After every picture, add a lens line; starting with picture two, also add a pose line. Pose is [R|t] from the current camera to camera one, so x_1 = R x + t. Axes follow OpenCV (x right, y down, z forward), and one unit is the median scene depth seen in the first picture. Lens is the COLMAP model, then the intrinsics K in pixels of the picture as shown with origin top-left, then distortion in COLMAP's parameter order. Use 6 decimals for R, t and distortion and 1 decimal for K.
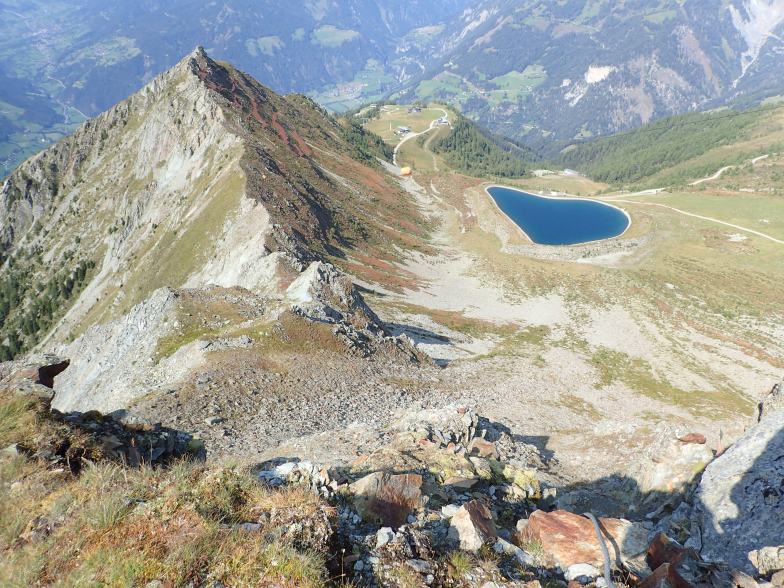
lens RADIAL K [[568.8, 0, 395.3], [0, 568.8, 287.2], [0, 0, 1]] dist [-0.007684, -0.010017]
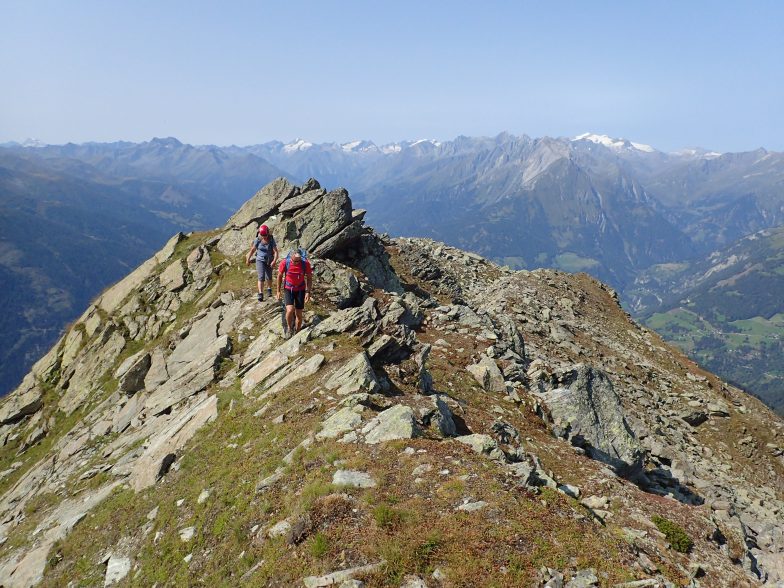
lens RADIAL K [[568.8, 0, 396.5], [0, 568.8, 284.7], [0, 0, 1]] dist [-0.007684, -0.010017]
pose [[0.912210, 0.119640, -0.391866, 0.018317], [-0.250411, 0.919799, -0.302100, 0.011038], [0.324294, 0.373706, 0.869009, -0.047970]]
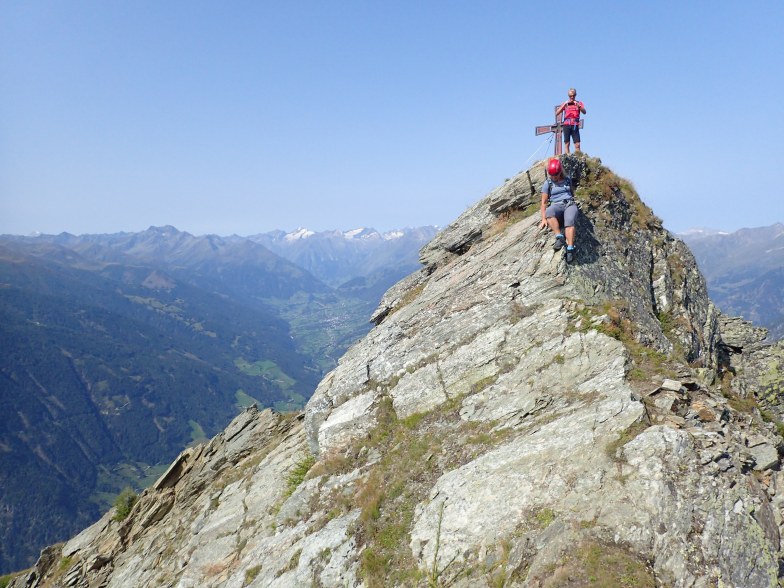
lens RADIAL K [[568.8, 0, 398.2], [0, 568.8, 290.2], [0, 0, 1]] dist [-0.007684, -0.010017]
pose [[0.911261, 0.046395, -0.409207, -0.045056], [-0.237821, 0.870495, -0.430907, -0.050939], [0.336220, 0.489986, 0.804282, 0.121886]]
